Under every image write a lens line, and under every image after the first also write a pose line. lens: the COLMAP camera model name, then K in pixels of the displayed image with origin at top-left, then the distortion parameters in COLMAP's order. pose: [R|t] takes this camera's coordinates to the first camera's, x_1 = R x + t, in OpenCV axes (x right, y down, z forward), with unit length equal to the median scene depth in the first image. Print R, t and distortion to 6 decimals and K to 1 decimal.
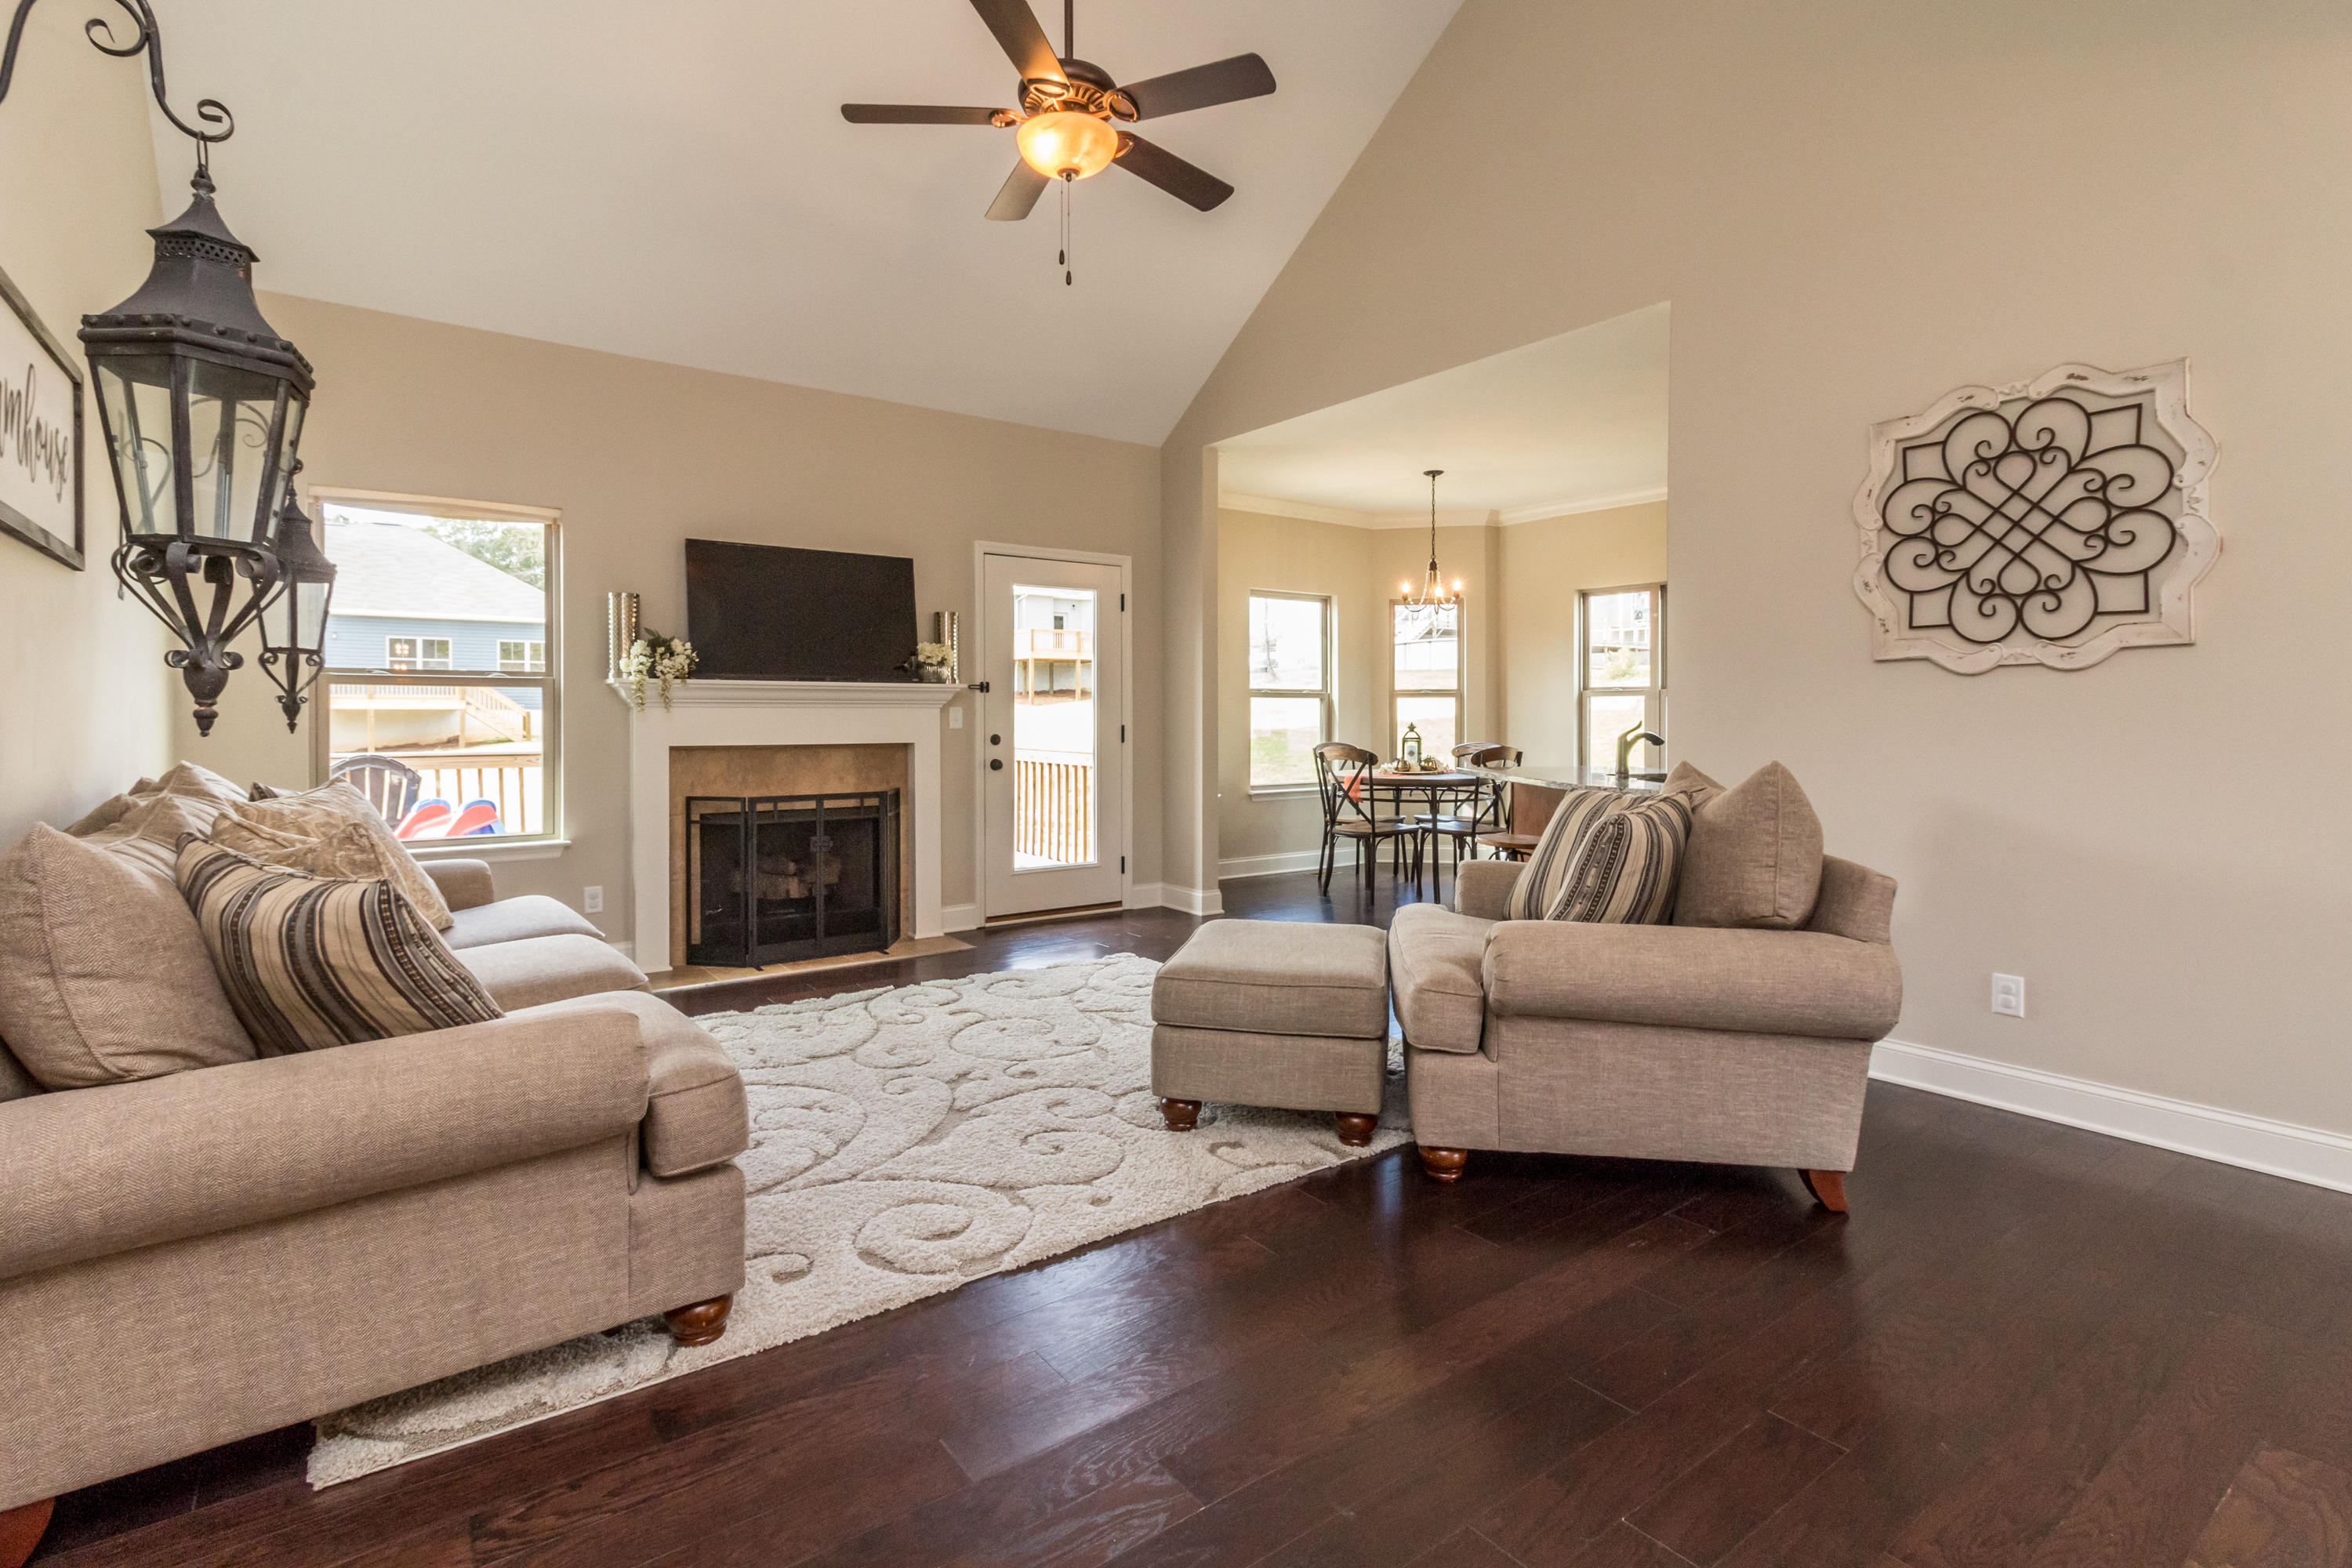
lens RADIAL K [[1105.4, 0, 1175.4], [0, 1105.4, 717.0], [0, 0, 1]] dist [-0.000253, 0.000656]
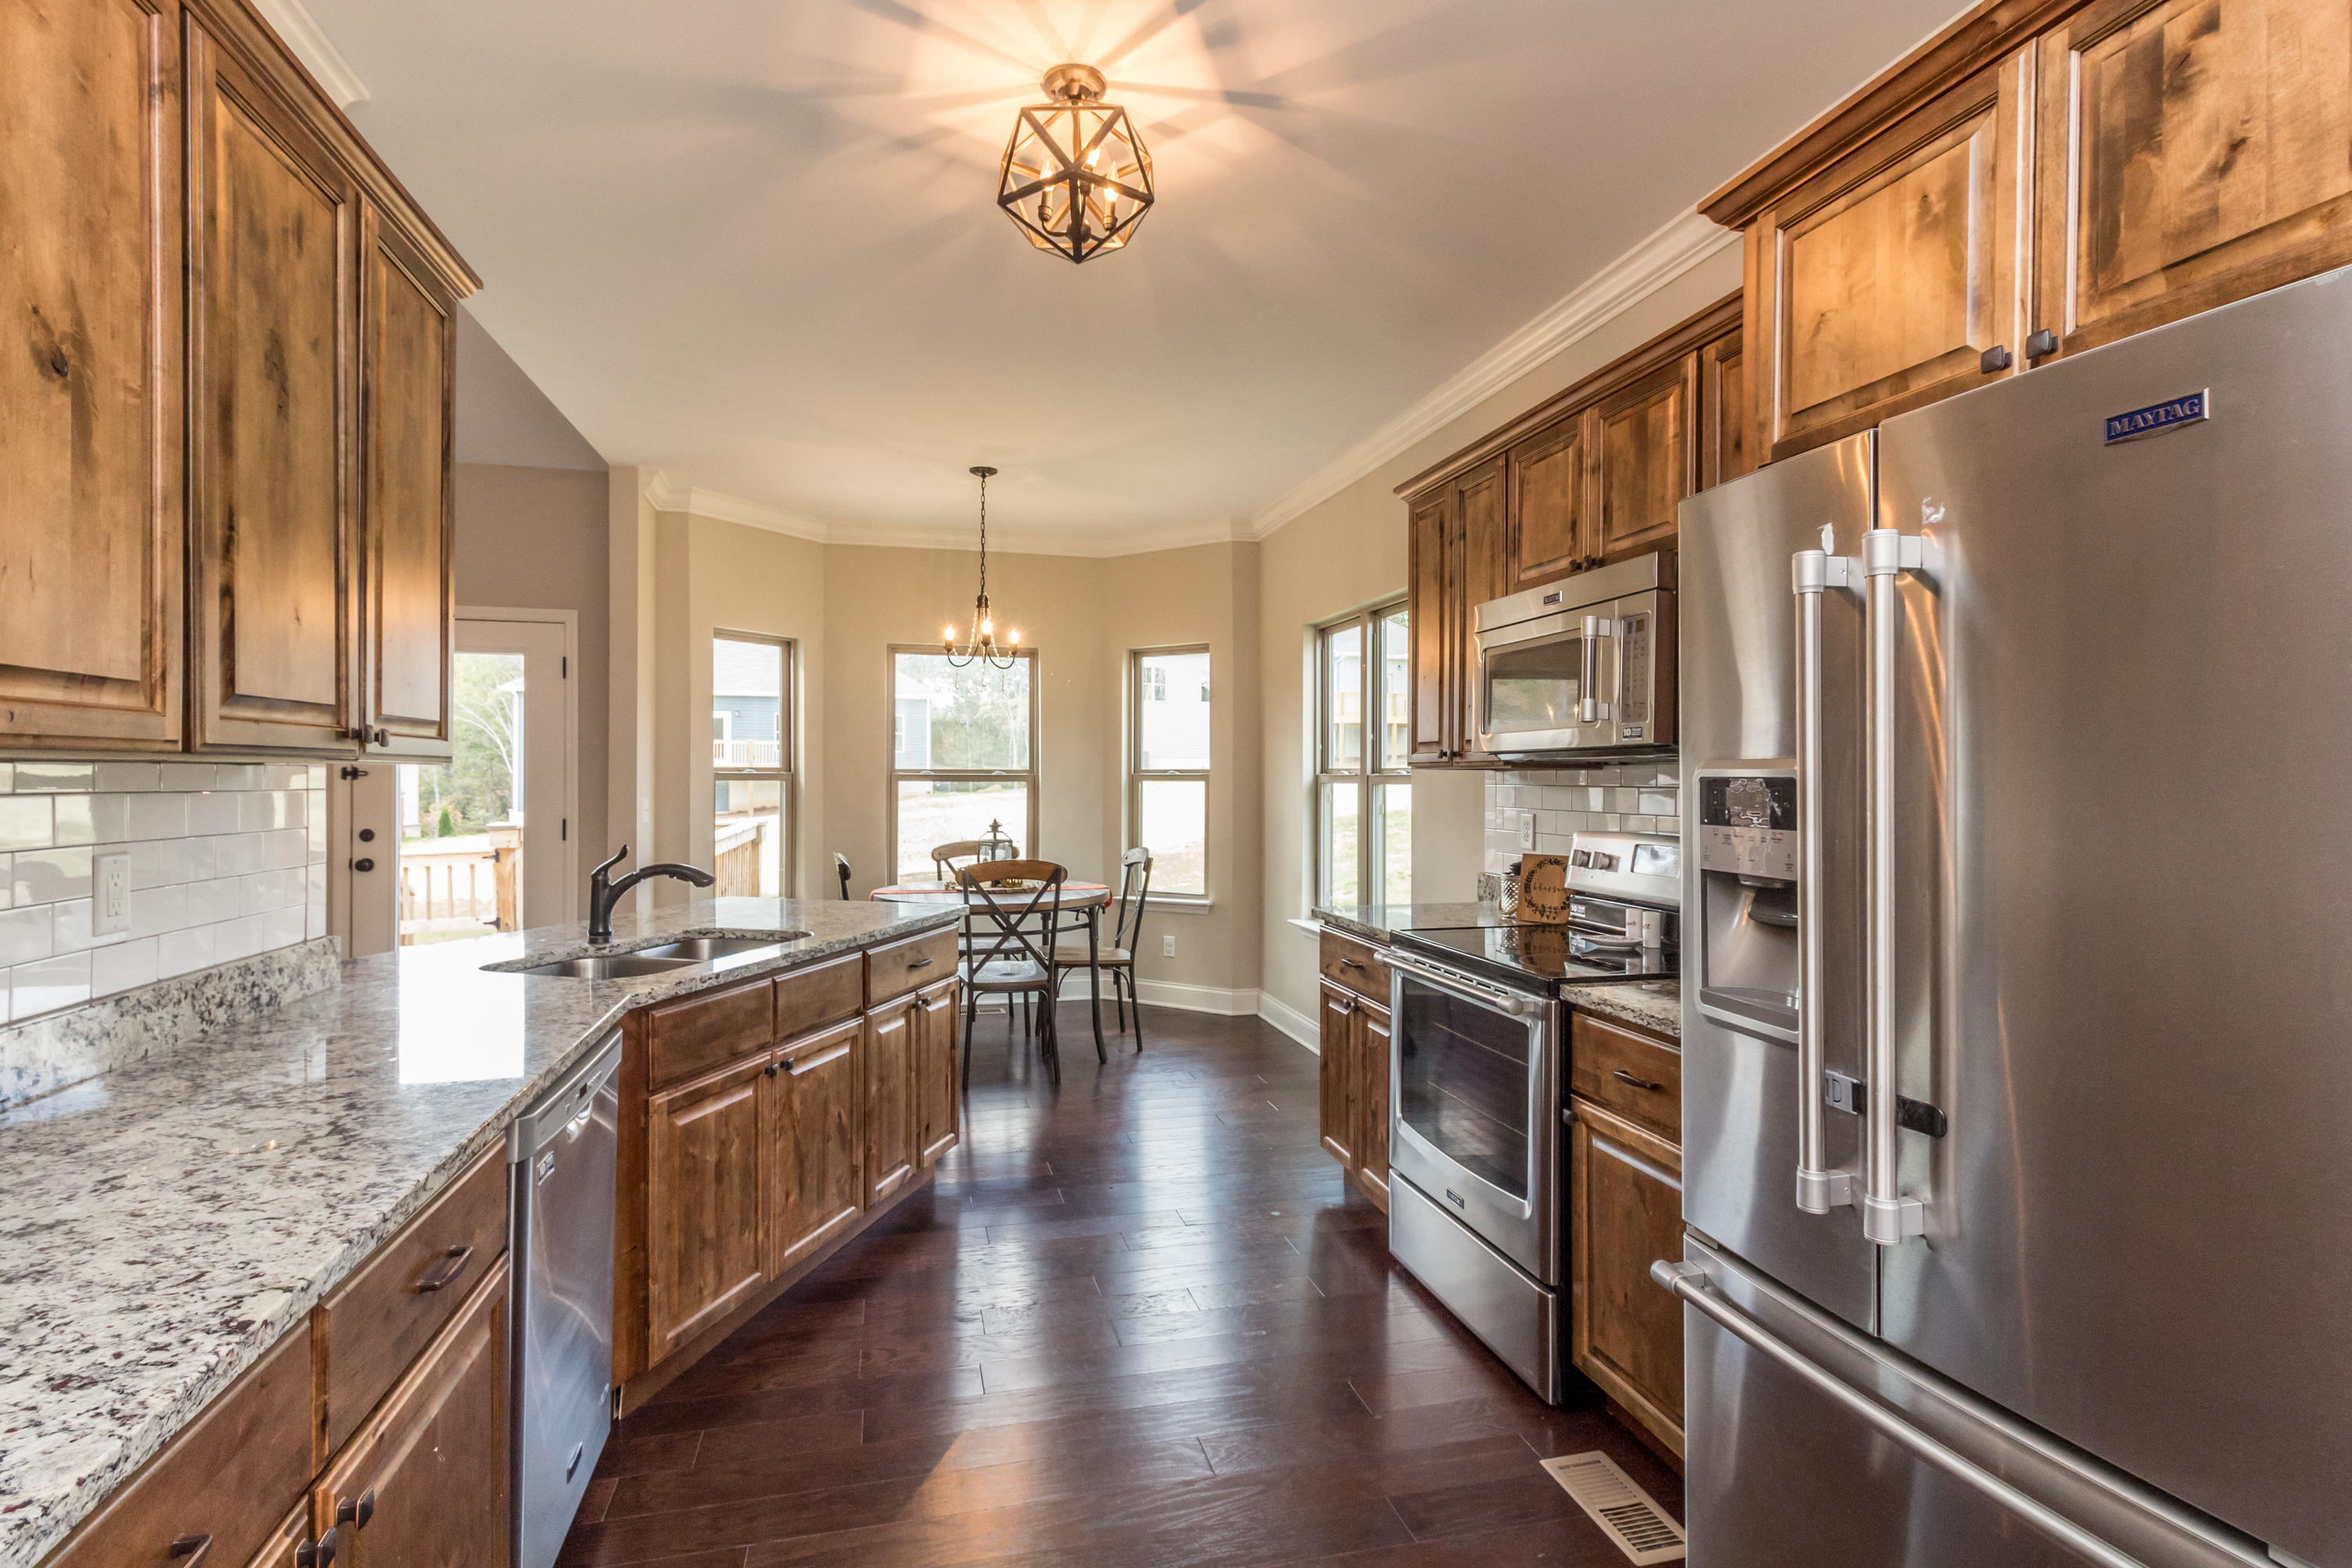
lens RADIAL K [[1105.4, 0, 1165.6], [0, 1105.4, 786.3], [0, 0, 1]] dist [-0.000253, 0.000656]
pose [[0.919896, 0.006193, -0.392112, 0.616473], [-0.005436, 0.999981, 0.003039, -0.019293], [0.392124, -0.000664, 0.919912, 0.385729]]
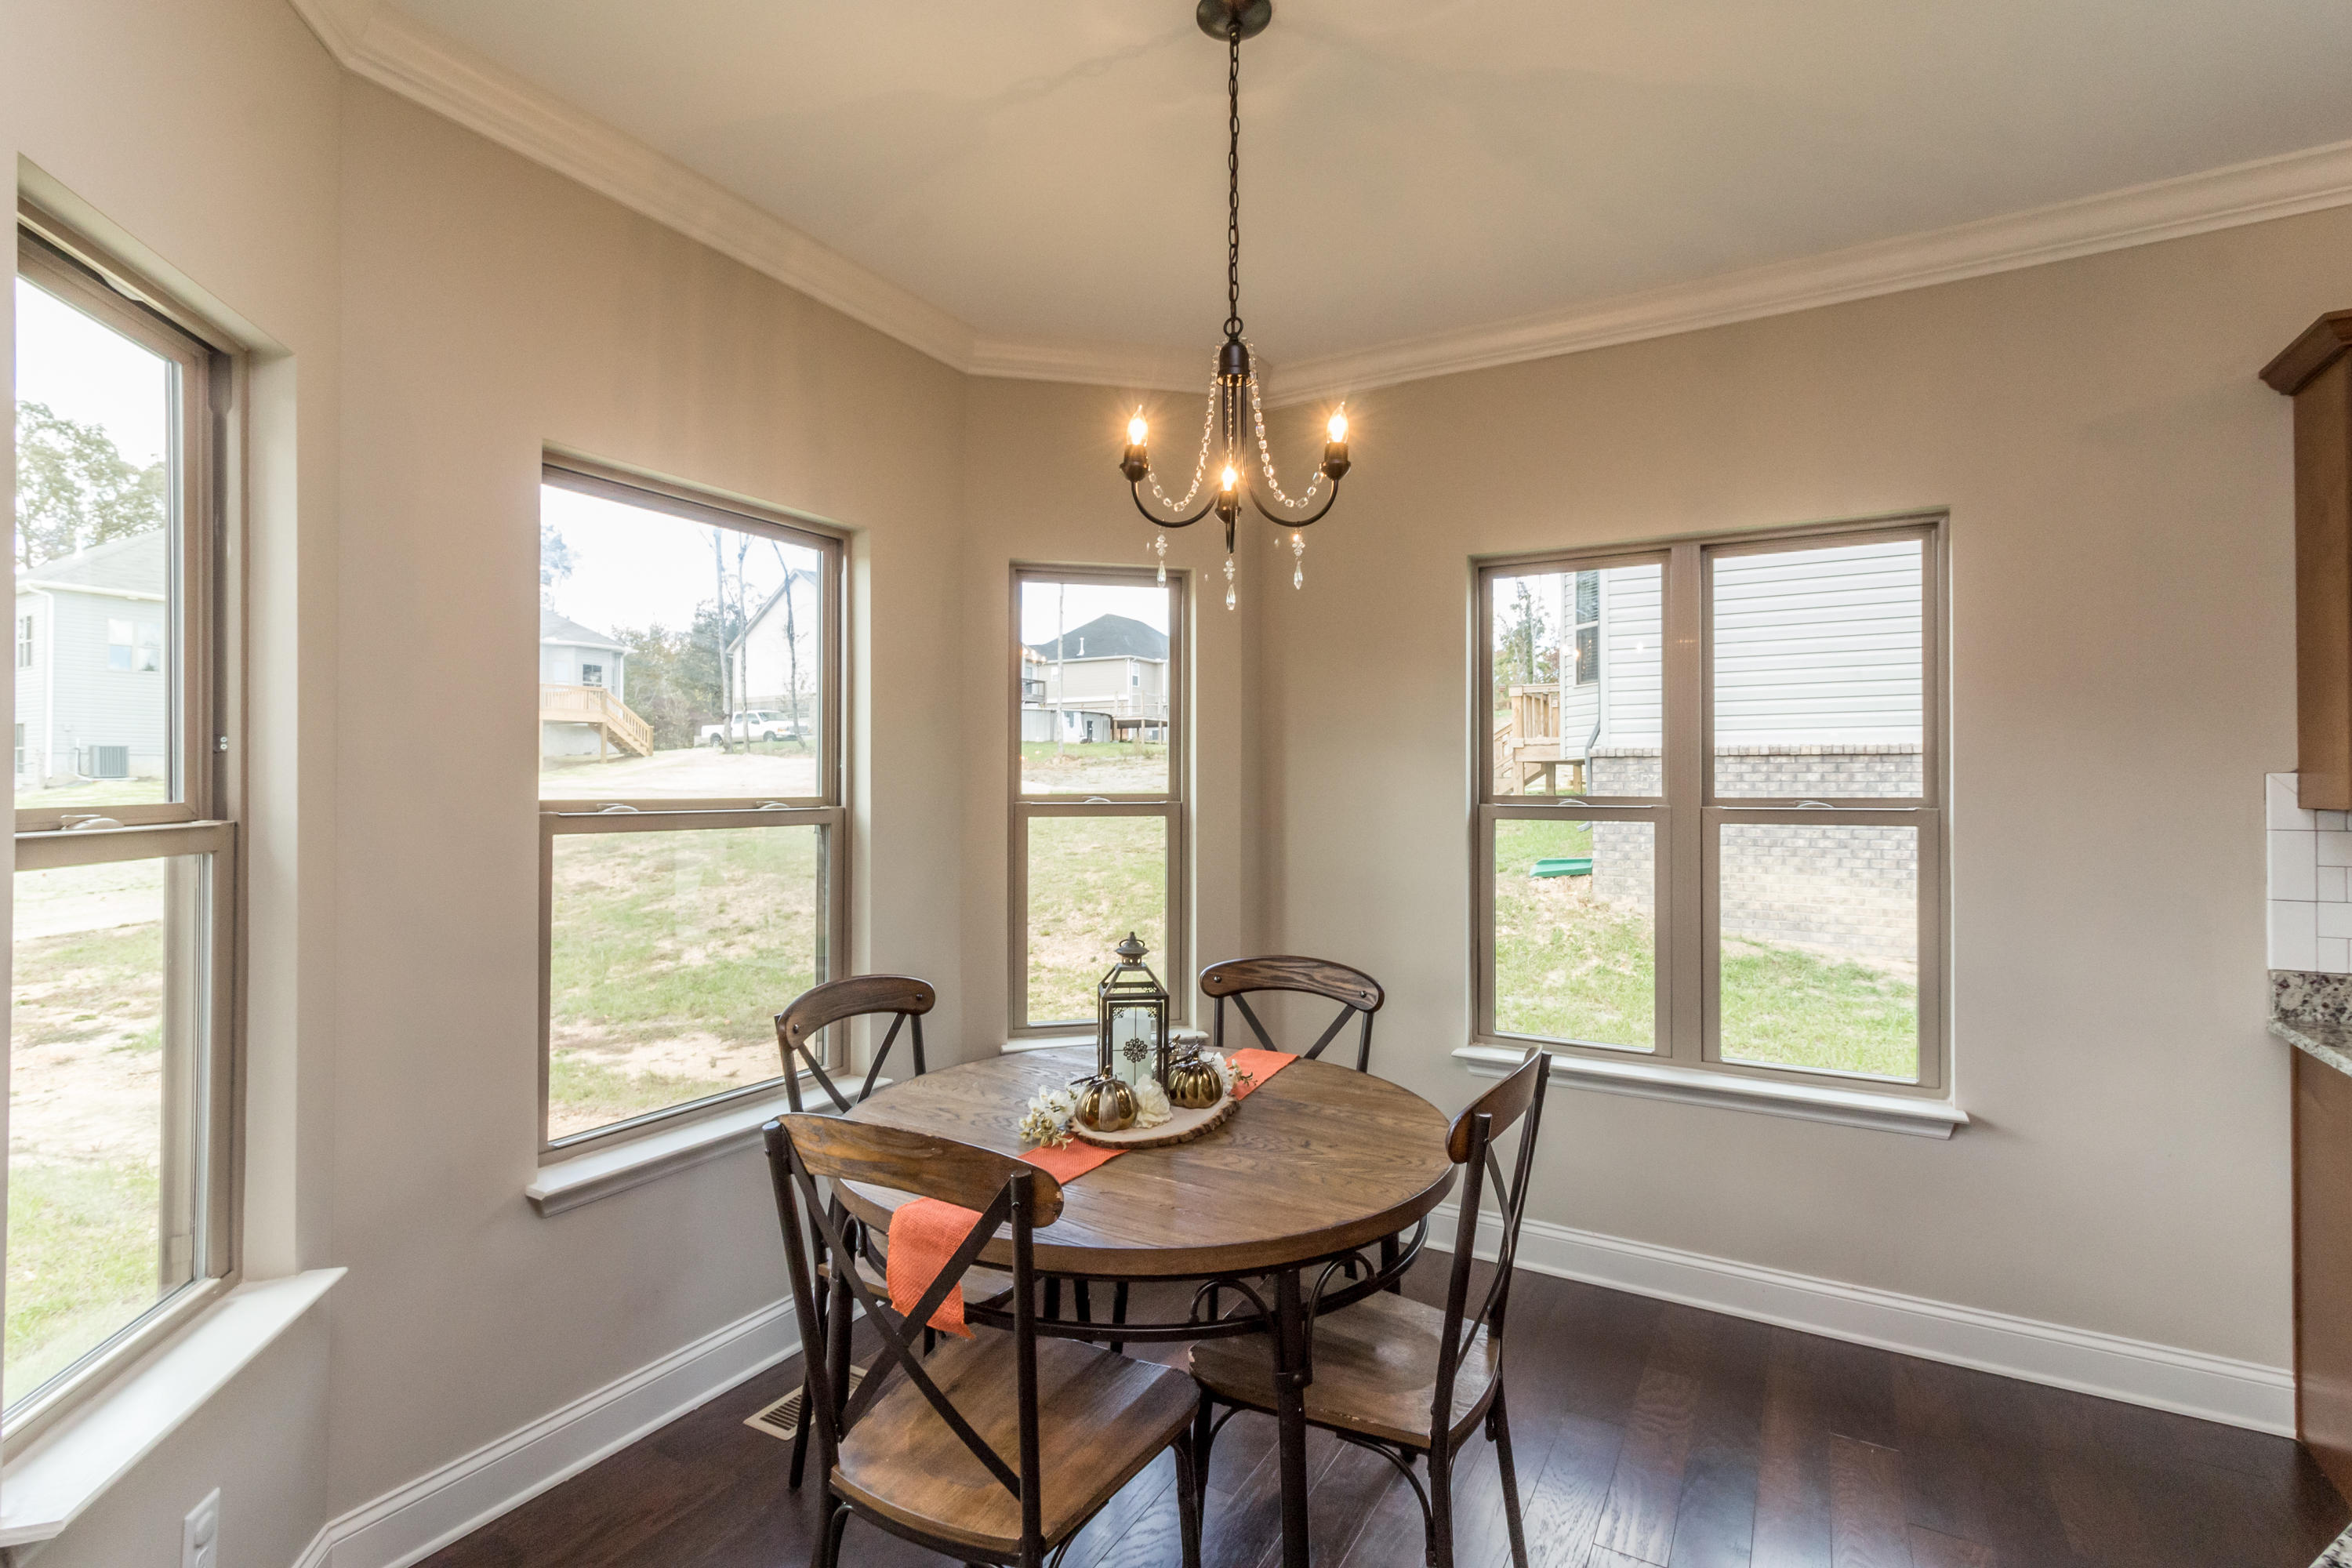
lens RADIAL K [[1105.4, 0, 1164.8], [0, 1105.4, 774.7], [0, 0, 1]] dist [-0.000253, 0.000656]
pose [[0.923614, 0.002478, 0.383317, 0.115912], [0.001320, 0.999953, -0.009644, -0.034867], [-0.383322, 0.009413, 0.923567, 0.756185]]
